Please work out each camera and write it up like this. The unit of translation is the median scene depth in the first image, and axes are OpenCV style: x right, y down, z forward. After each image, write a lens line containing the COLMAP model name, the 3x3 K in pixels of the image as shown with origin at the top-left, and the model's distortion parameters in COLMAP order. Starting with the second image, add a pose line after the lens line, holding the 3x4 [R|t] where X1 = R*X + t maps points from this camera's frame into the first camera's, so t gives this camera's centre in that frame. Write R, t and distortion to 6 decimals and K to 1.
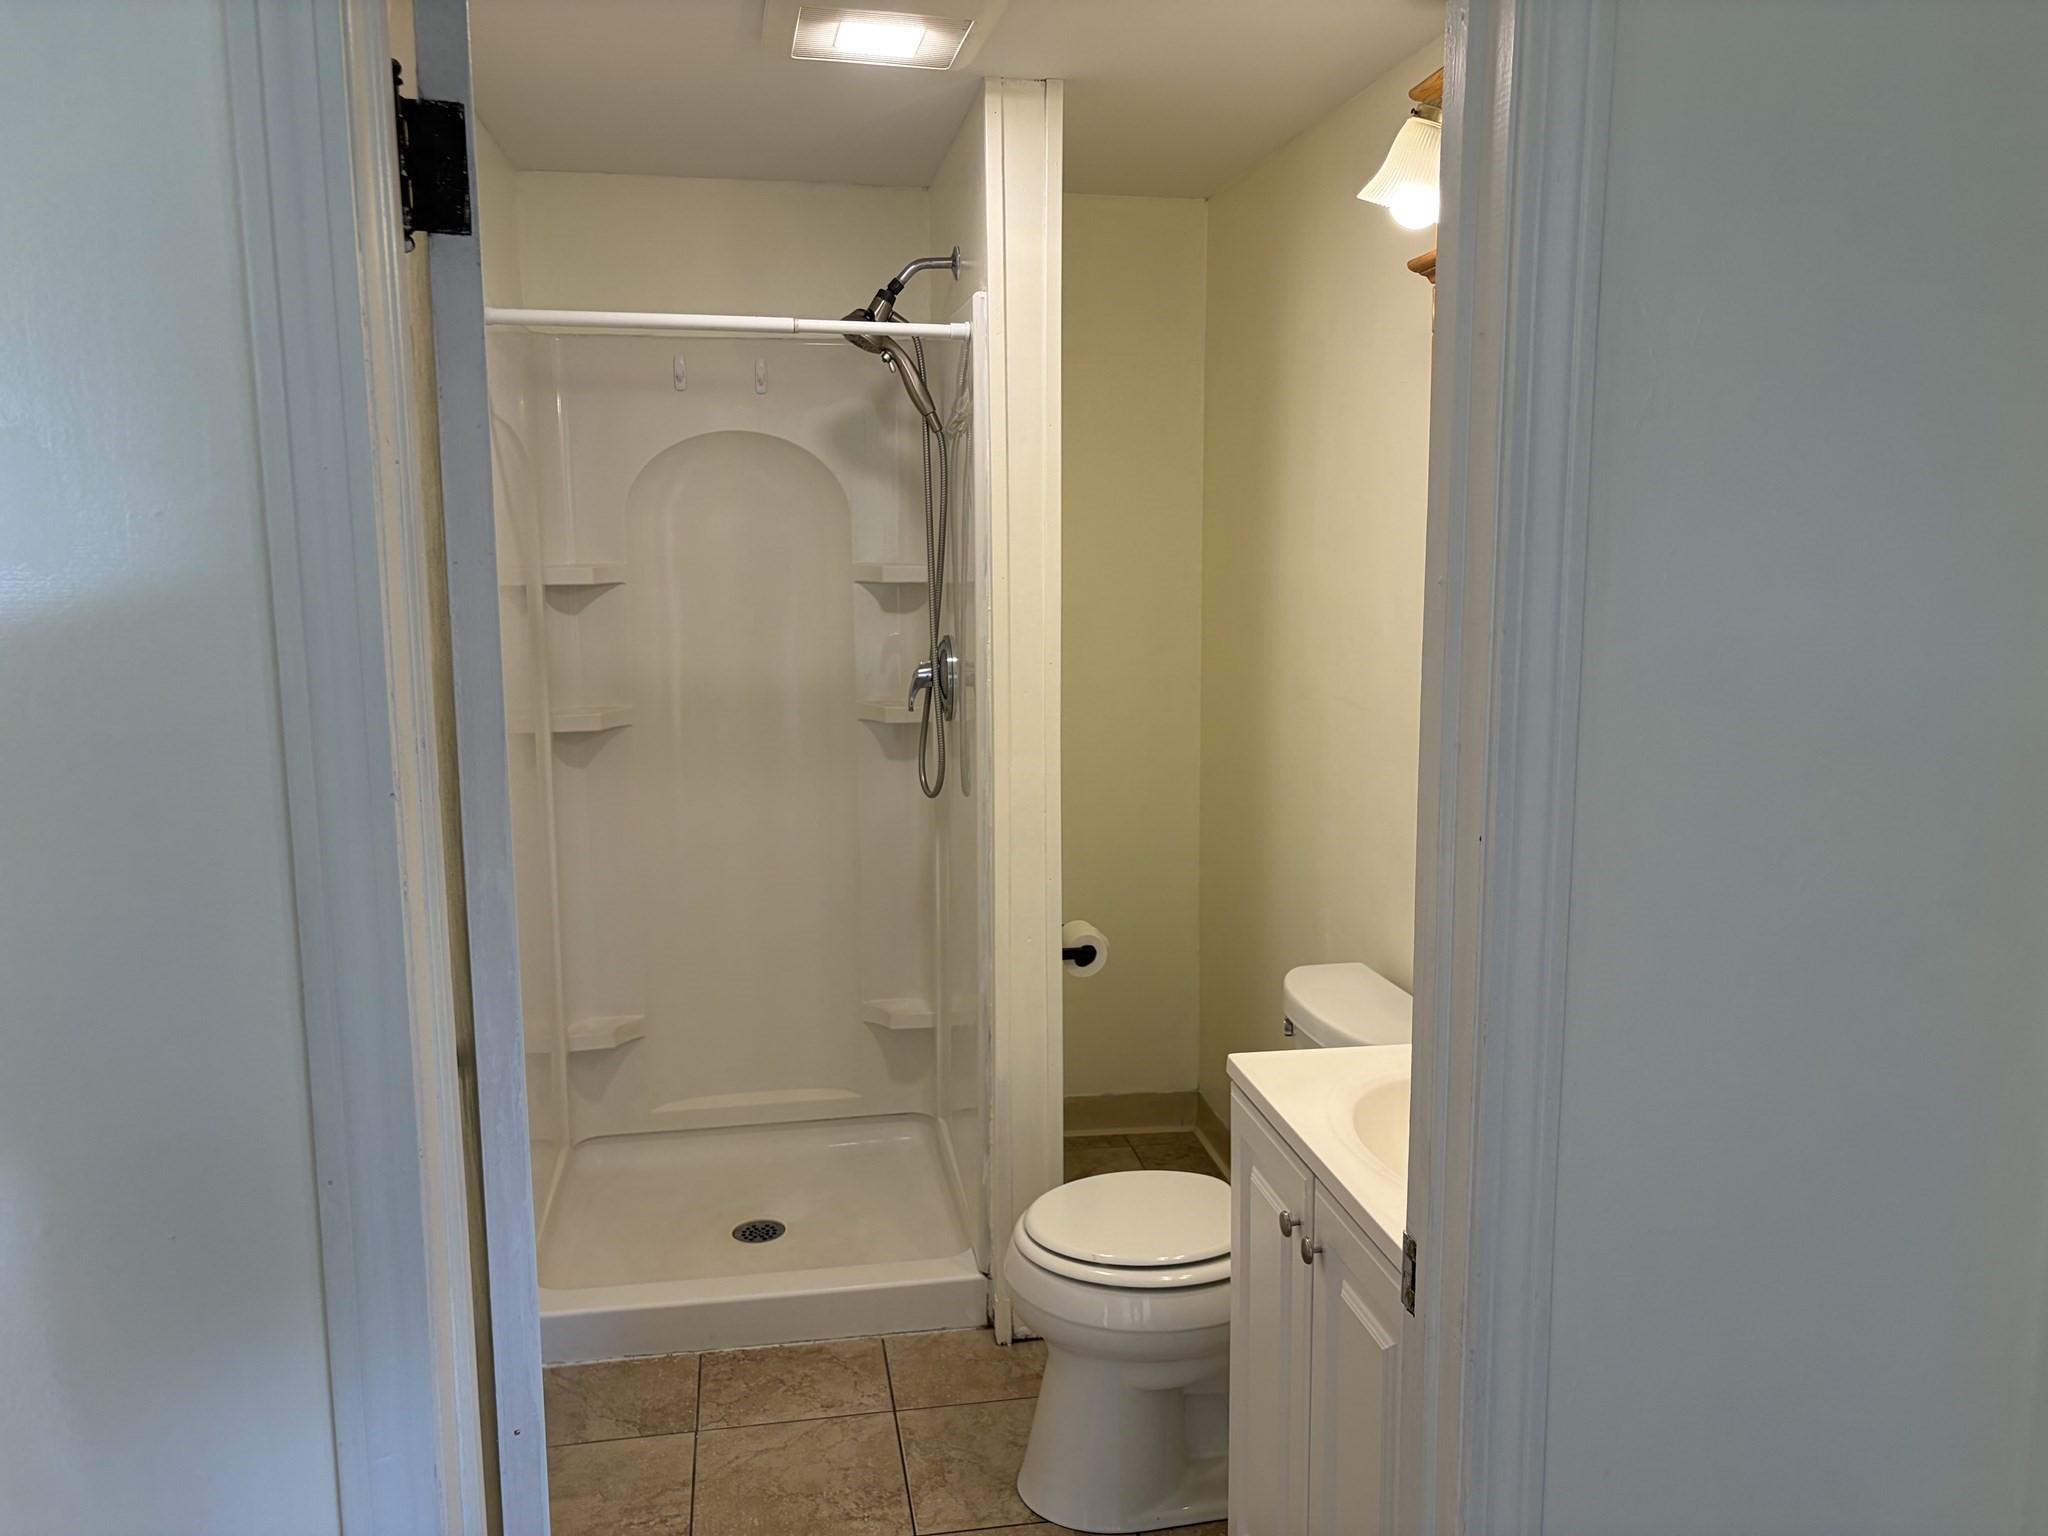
lens RADIAL K [[1532.3, 0, 1067.8], [0, 1532.3, 779.0], [0, 0, 1]] dist [0.028281, -0.046963]
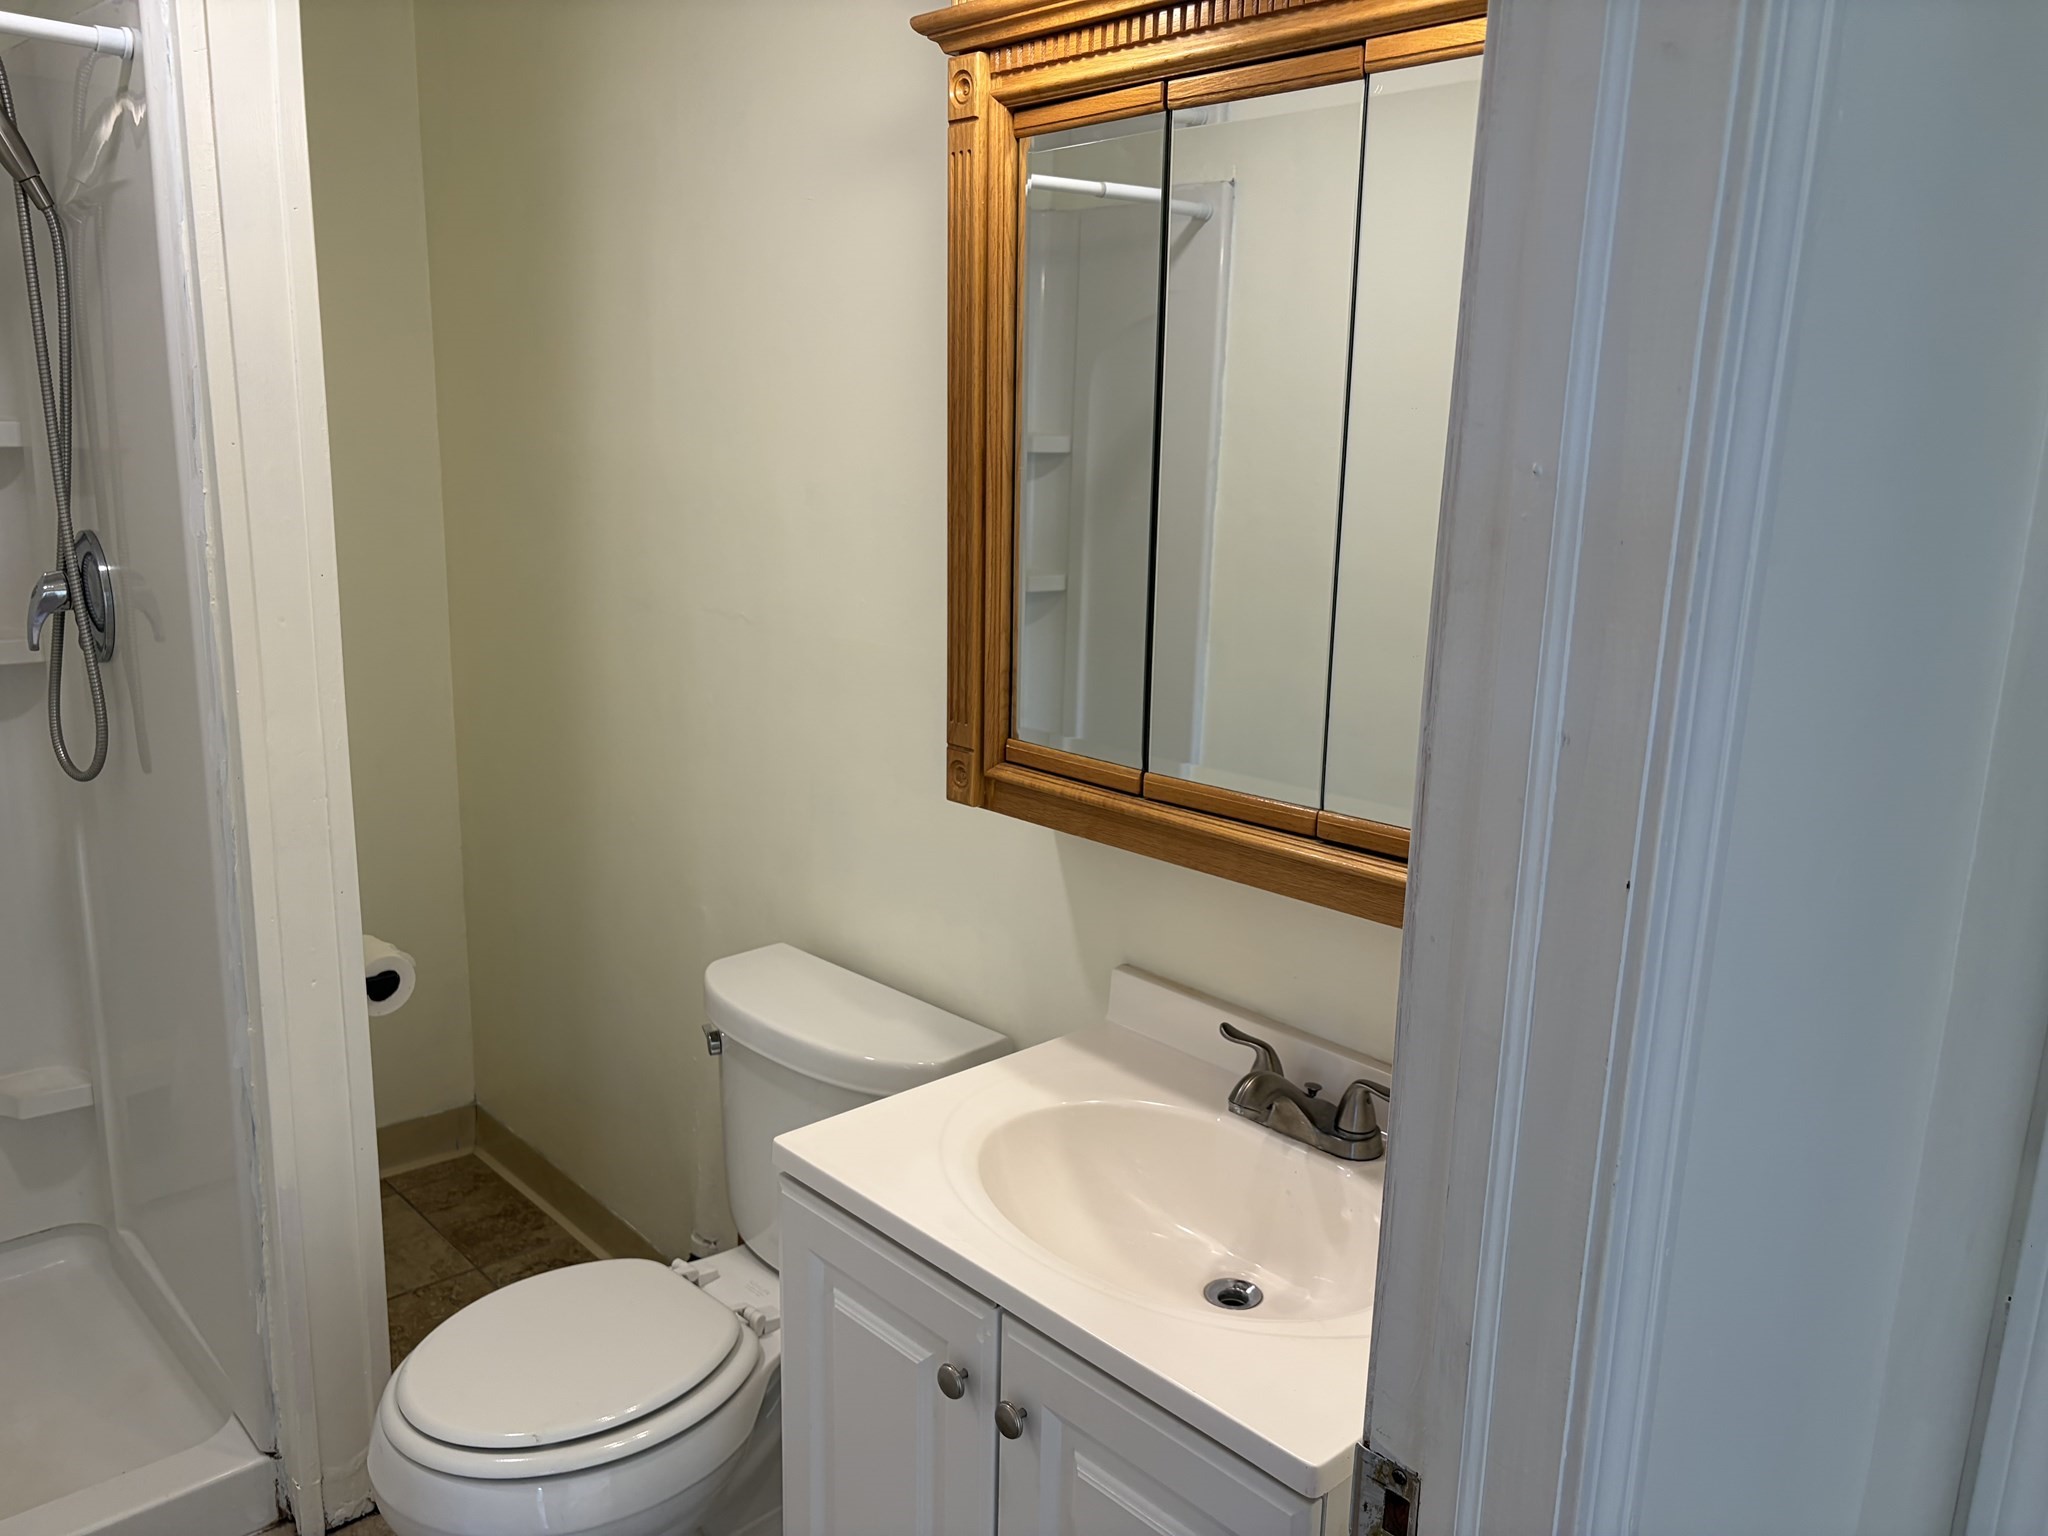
lens RADIAL K [[1532.3, 0, 1067.8], [0, 1532.3, 779.0], [0, 0, 1]] dist [0.028281, -0.046963]
pose [[0.833655, -0.096535, 0.543783, -0.101398], [0.053316, 0.994074, 0.094736, -0.030174], [-0.549706, -0.049985, 0.833861, 0.231109]]
